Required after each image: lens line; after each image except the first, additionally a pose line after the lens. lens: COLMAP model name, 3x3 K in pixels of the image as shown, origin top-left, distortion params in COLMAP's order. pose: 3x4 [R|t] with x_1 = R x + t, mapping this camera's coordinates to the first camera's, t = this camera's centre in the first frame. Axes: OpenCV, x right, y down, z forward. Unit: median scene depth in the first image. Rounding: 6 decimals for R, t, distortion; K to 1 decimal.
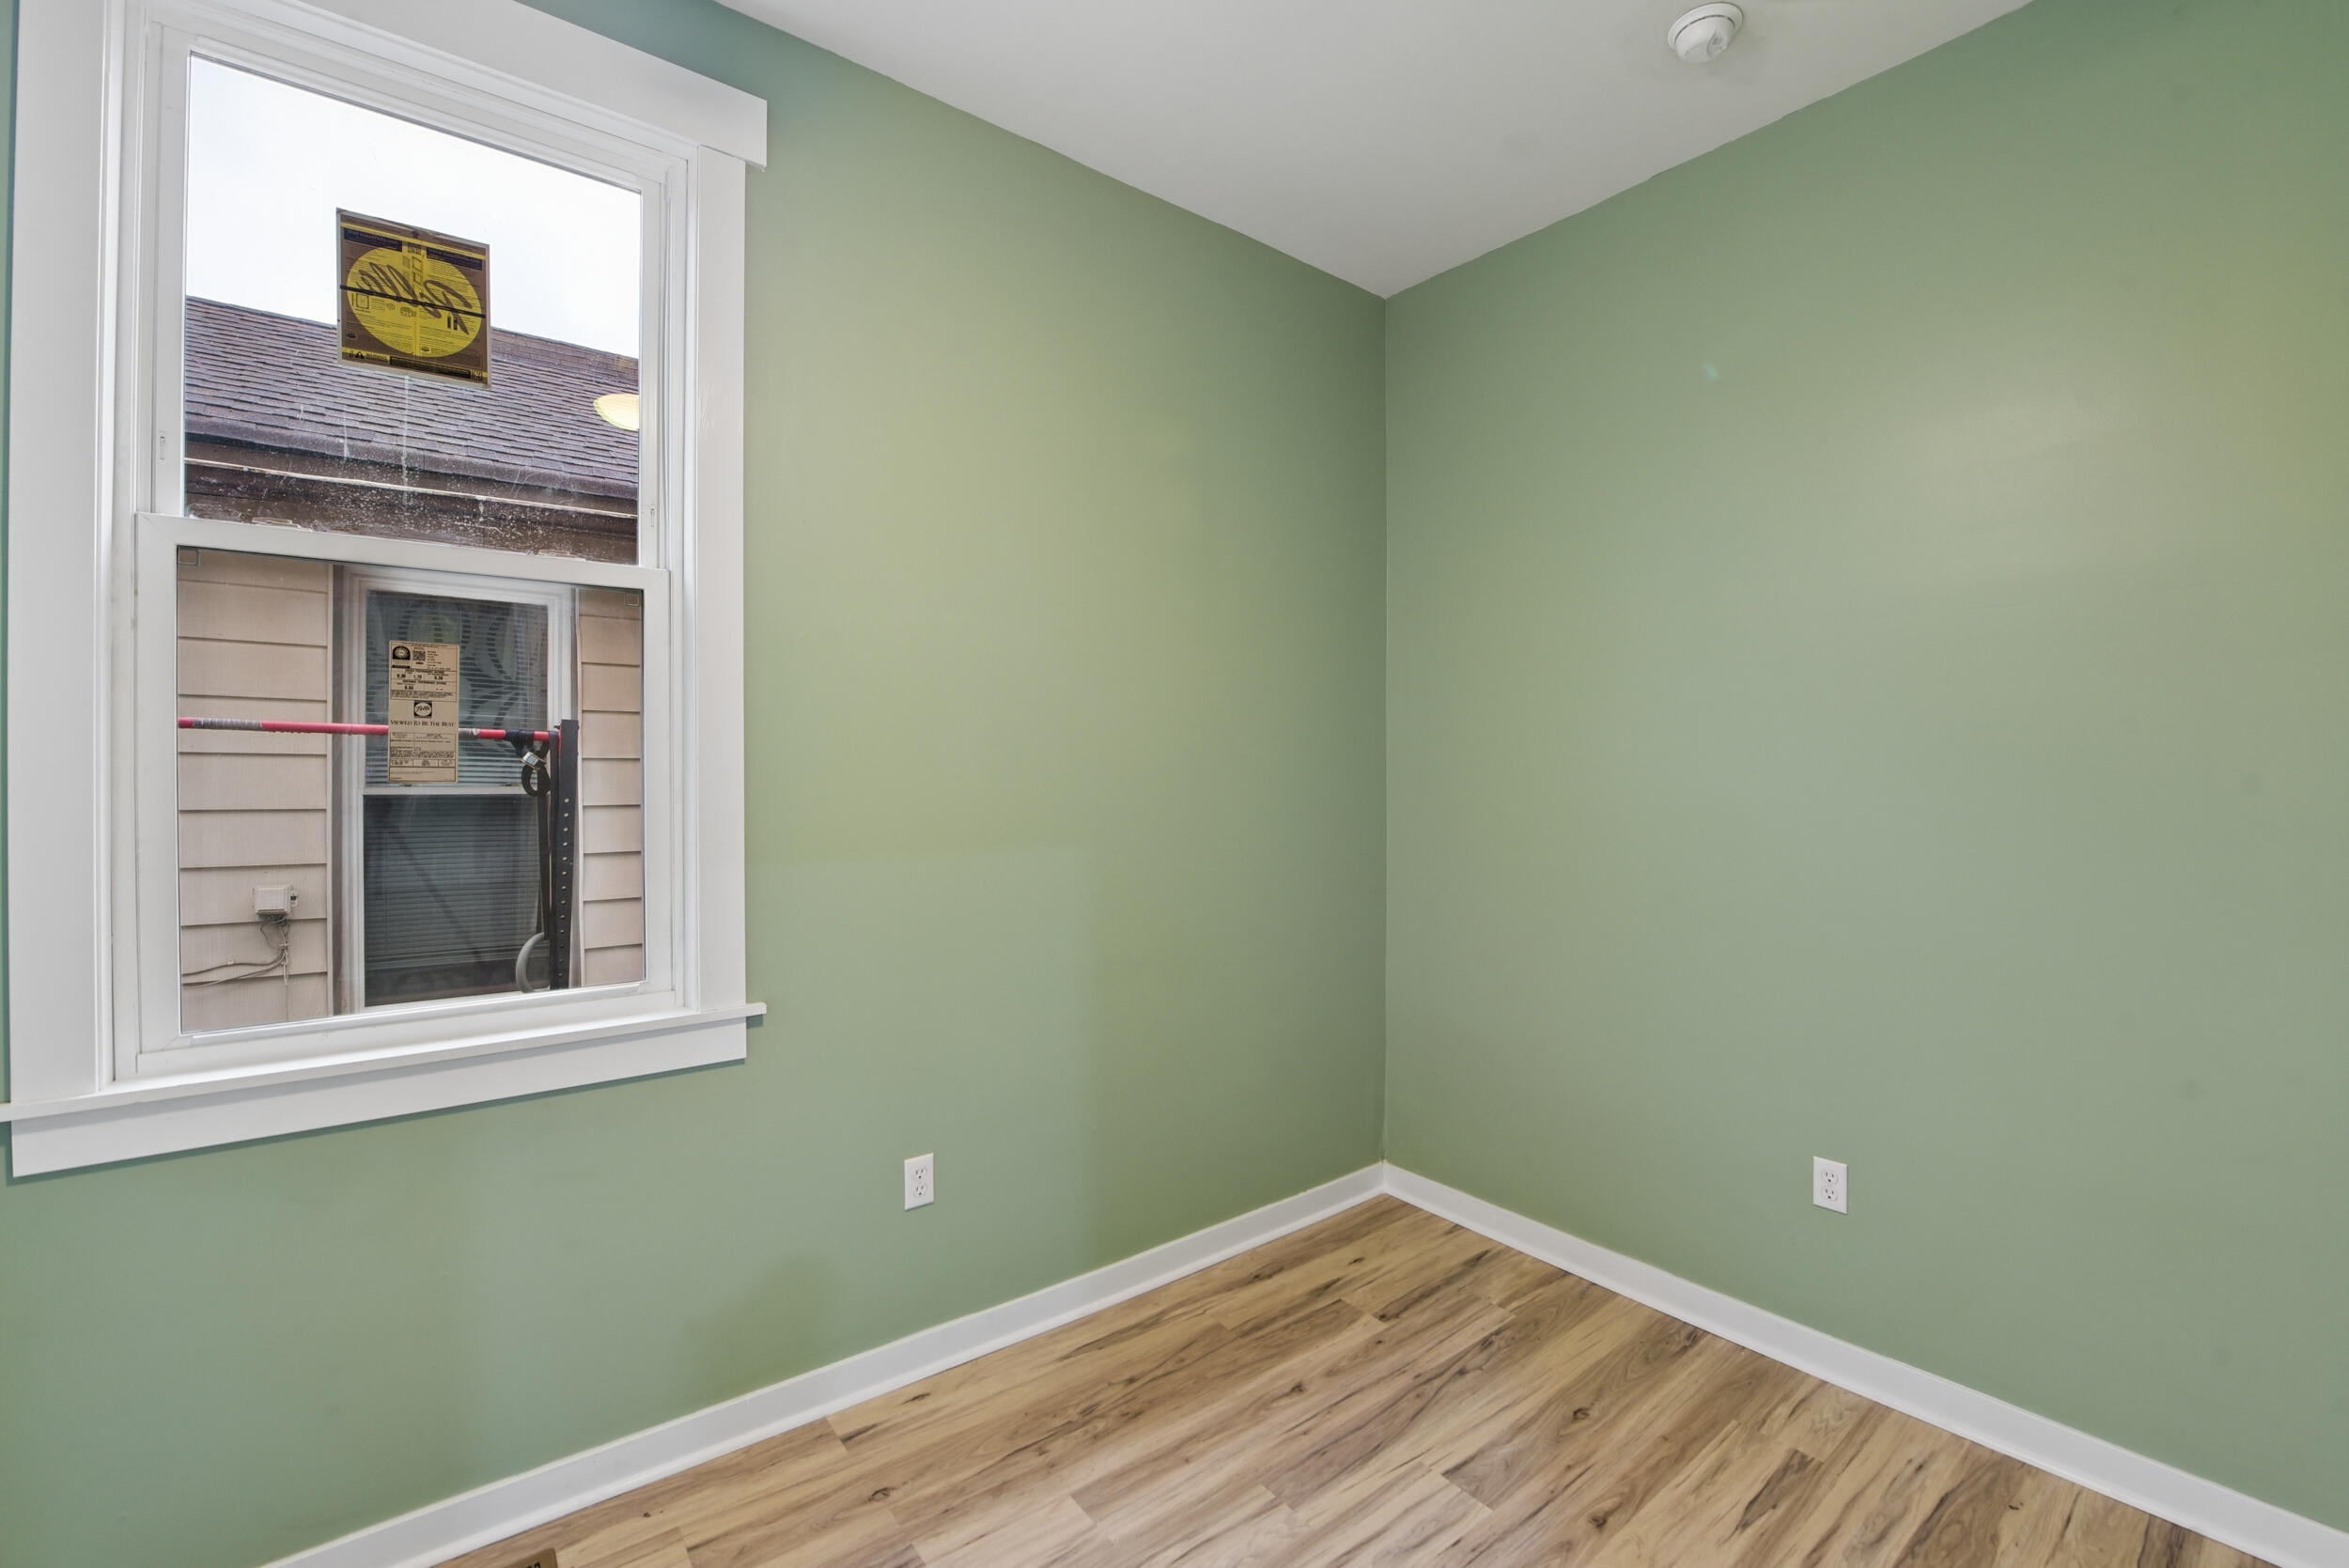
lens RADIAL K [[961.1, 0, 1178.8], [0, 961.1, 771.8], [0, 0, 1]] dist [-0.014262, -0.002149]
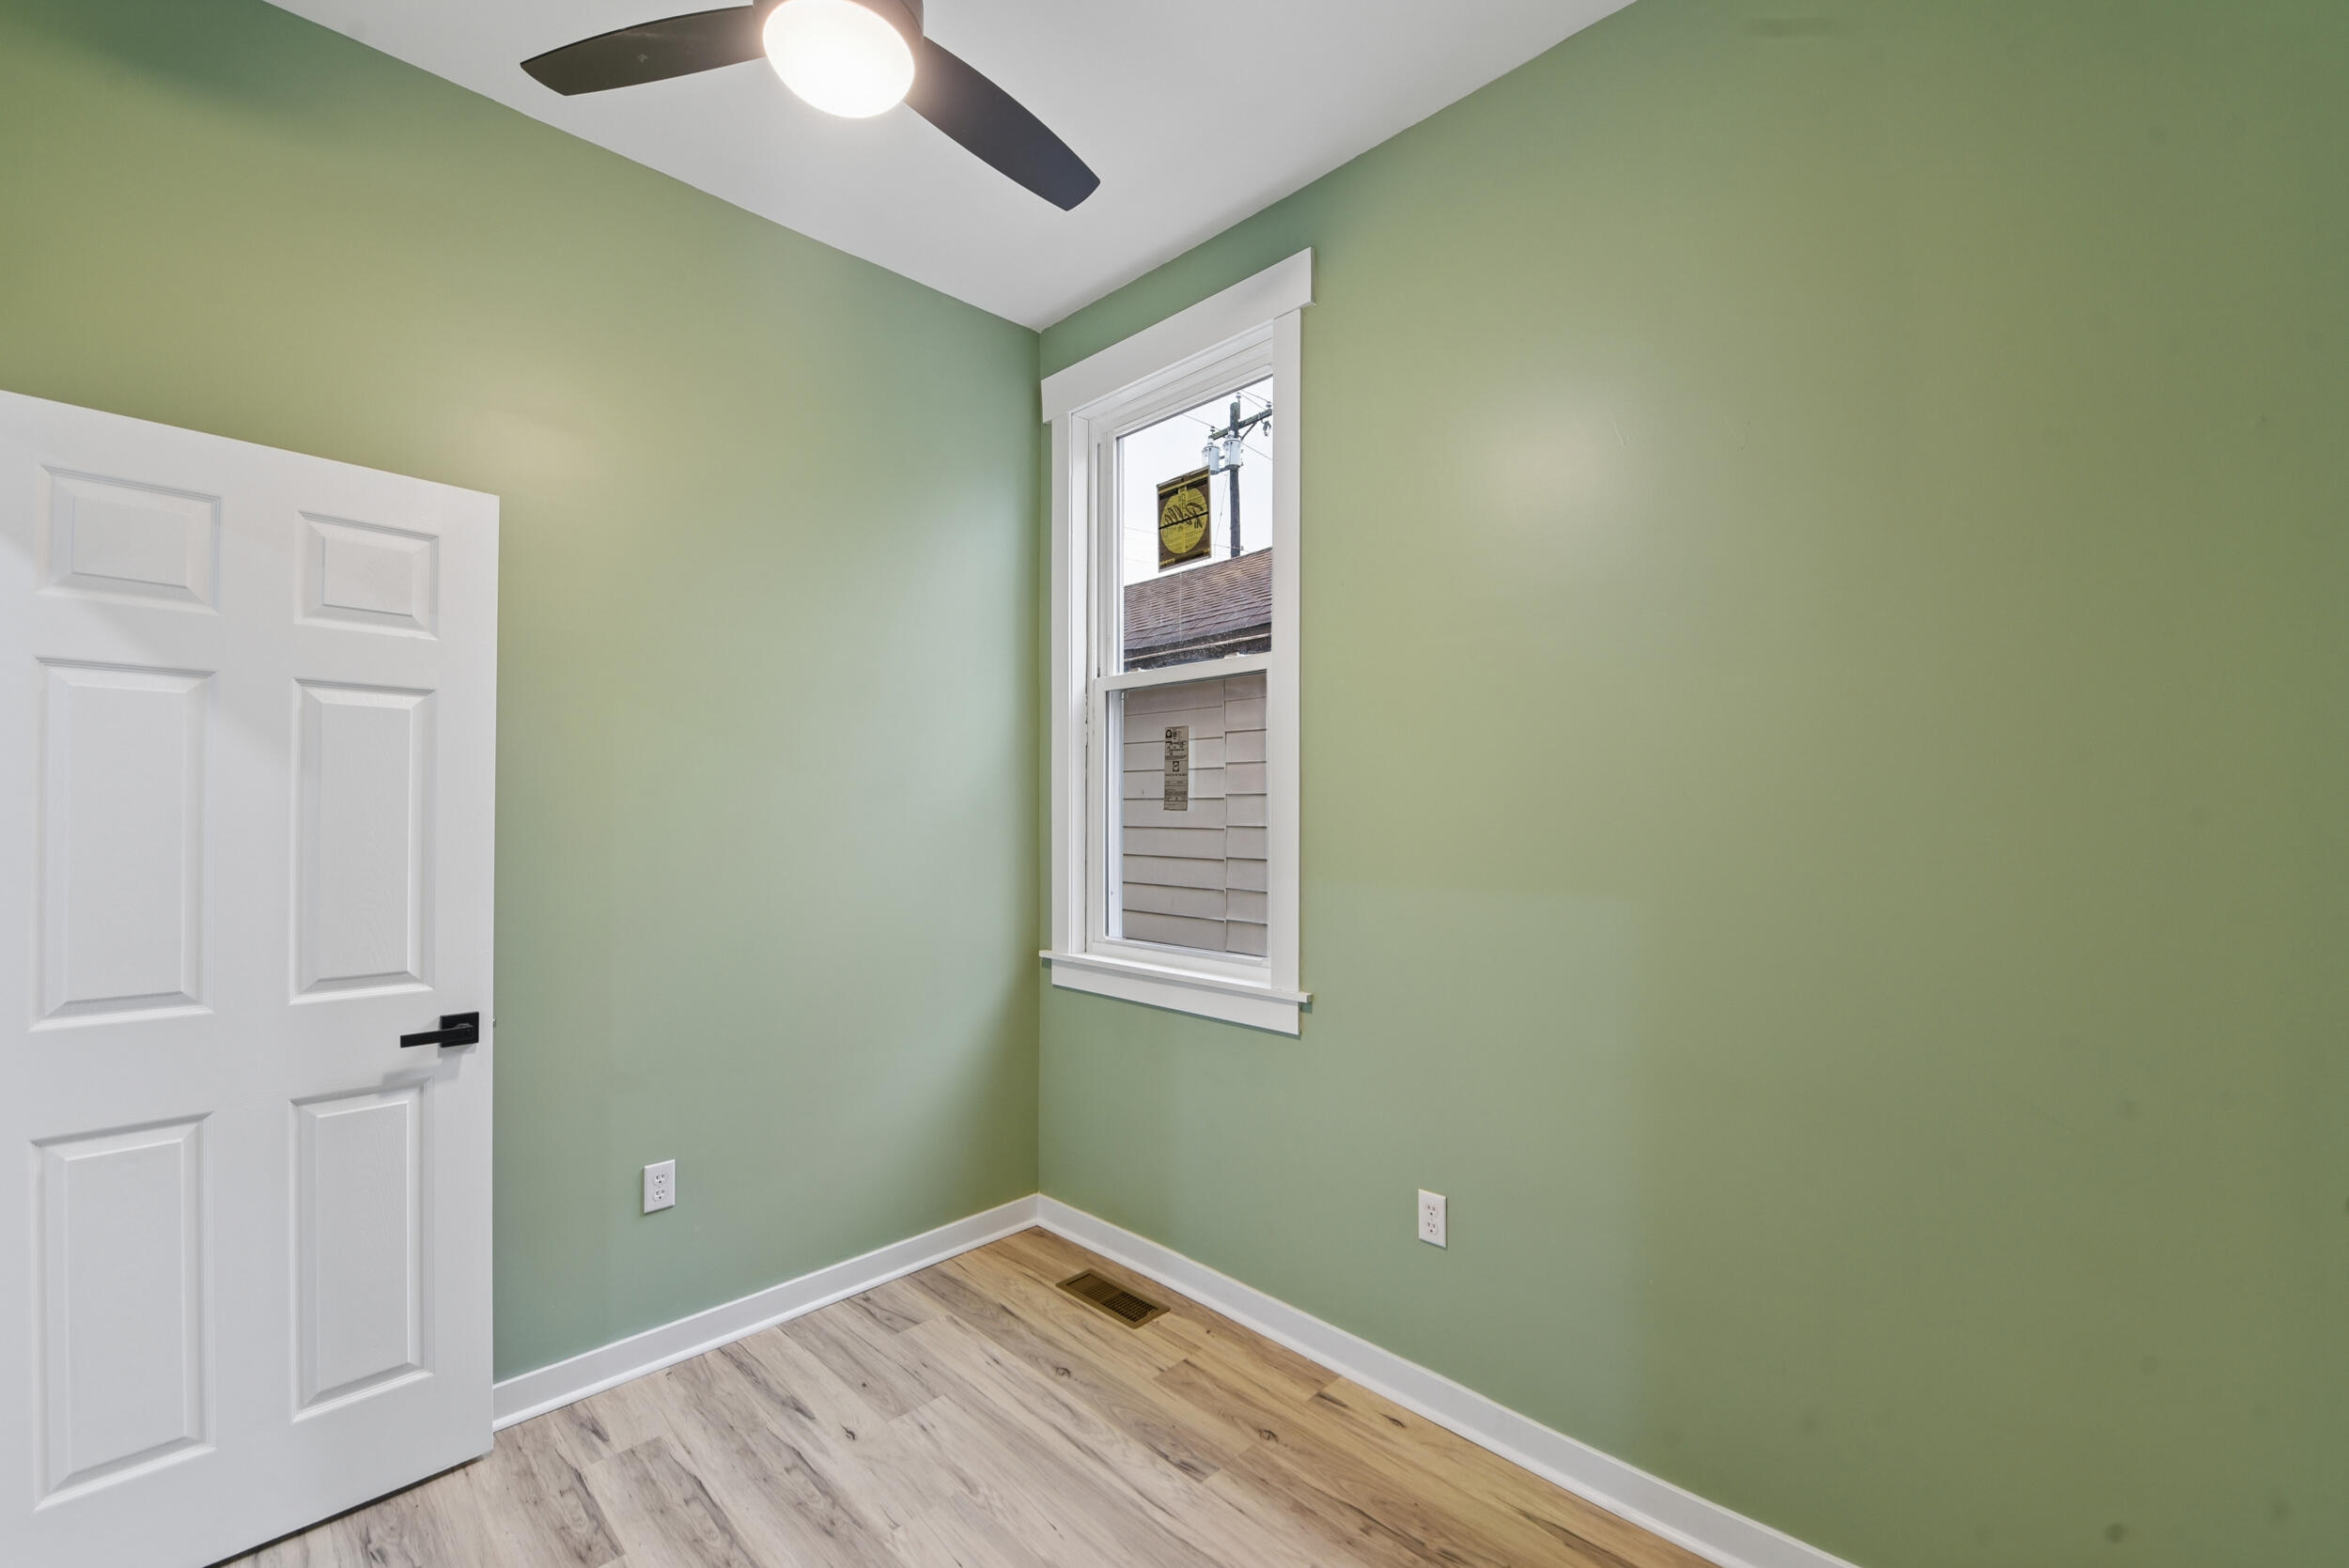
lens RADIAL K [[961.1, 0, 1174.5], [0, 961.1, 775.1], [0, 0, 1]] dist [-0.014262, -0.002149]
pose [[0.121777, -0.023821, -0.992272, 0.791323], [0.018776, 0.999588, -0.021693, -0.013139], [0.992380, -0.015989, 0.122175, 0.720465]]
